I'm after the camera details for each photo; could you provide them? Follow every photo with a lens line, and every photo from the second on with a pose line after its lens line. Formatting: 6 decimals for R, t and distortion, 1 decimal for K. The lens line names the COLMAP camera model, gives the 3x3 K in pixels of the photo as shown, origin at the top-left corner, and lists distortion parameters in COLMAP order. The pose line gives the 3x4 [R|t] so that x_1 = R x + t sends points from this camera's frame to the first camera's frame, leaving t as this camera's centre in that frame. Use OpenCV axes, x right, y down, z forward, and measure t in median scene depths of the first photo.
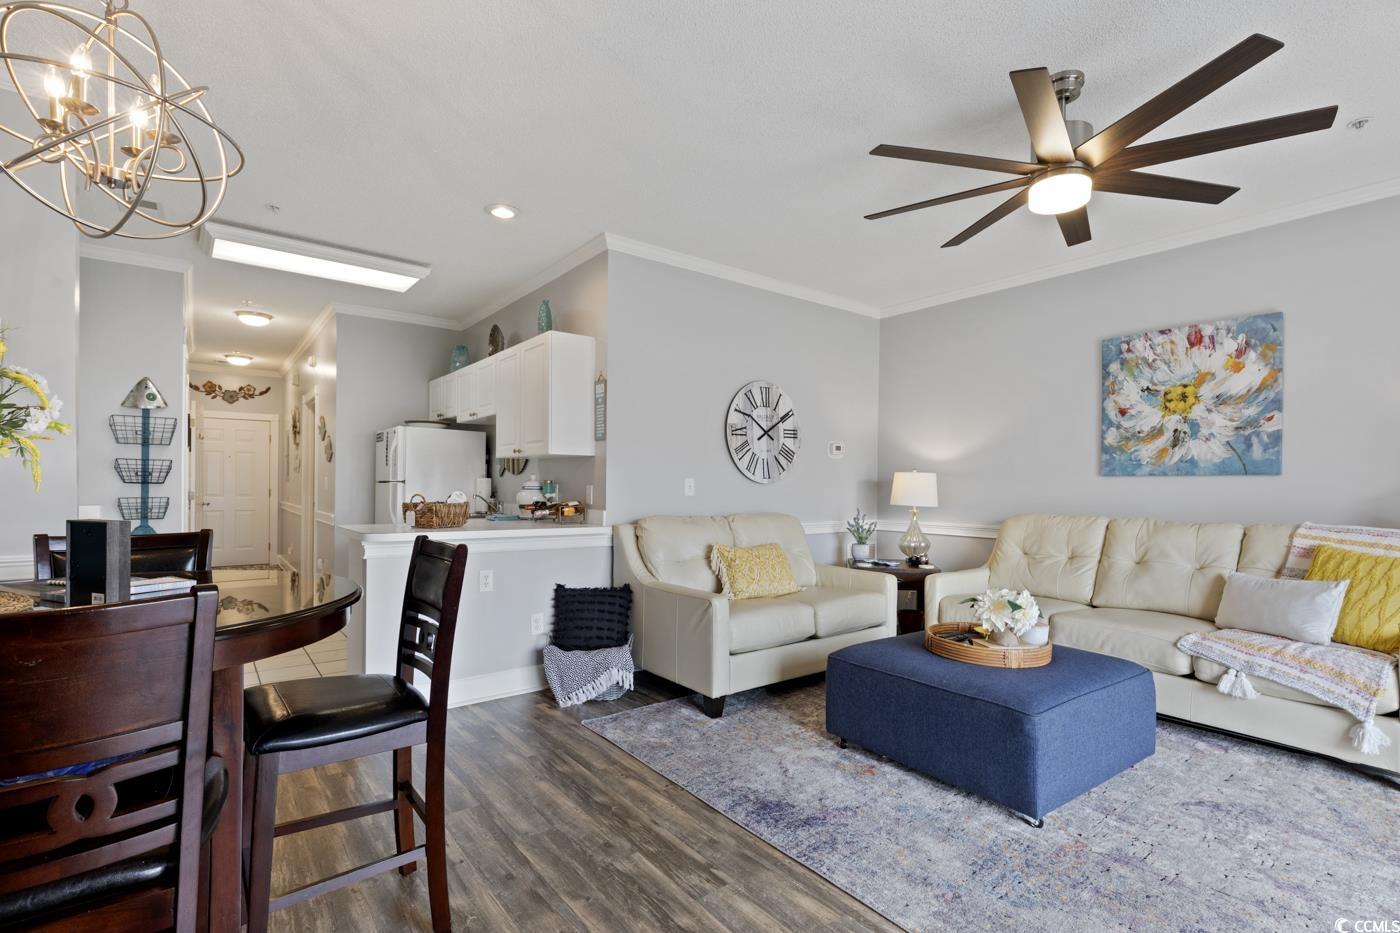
lens RADIAL K [[647.7, 0, 703.8], [0, 647.7, 482.4], [0, 0, 1]] dist [0.007955, -0.000032]
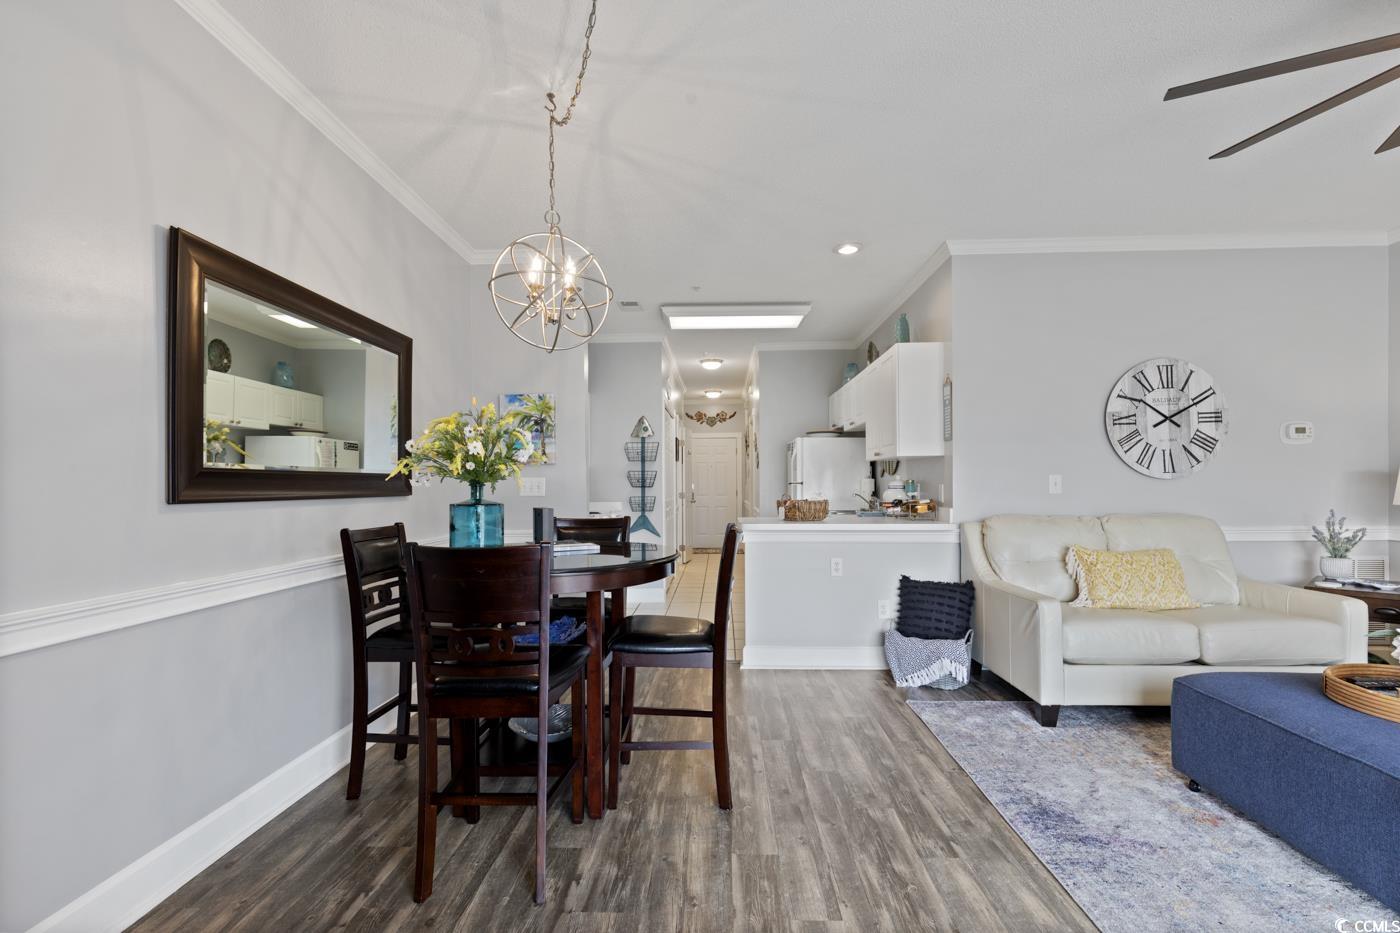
lens RADIAL K [[631.7, 0, 701.3], [0, 631.7, 477.7], [0, 0, 1]] dist [0.000730, 0.000048]
pose [[0.770049, -0.021433, -0.637624, 0.187193], [0.016739, 0.999770, -0.013390, 0.001624], [0.637765, -0.000362, 0.770231, -0.031706]]
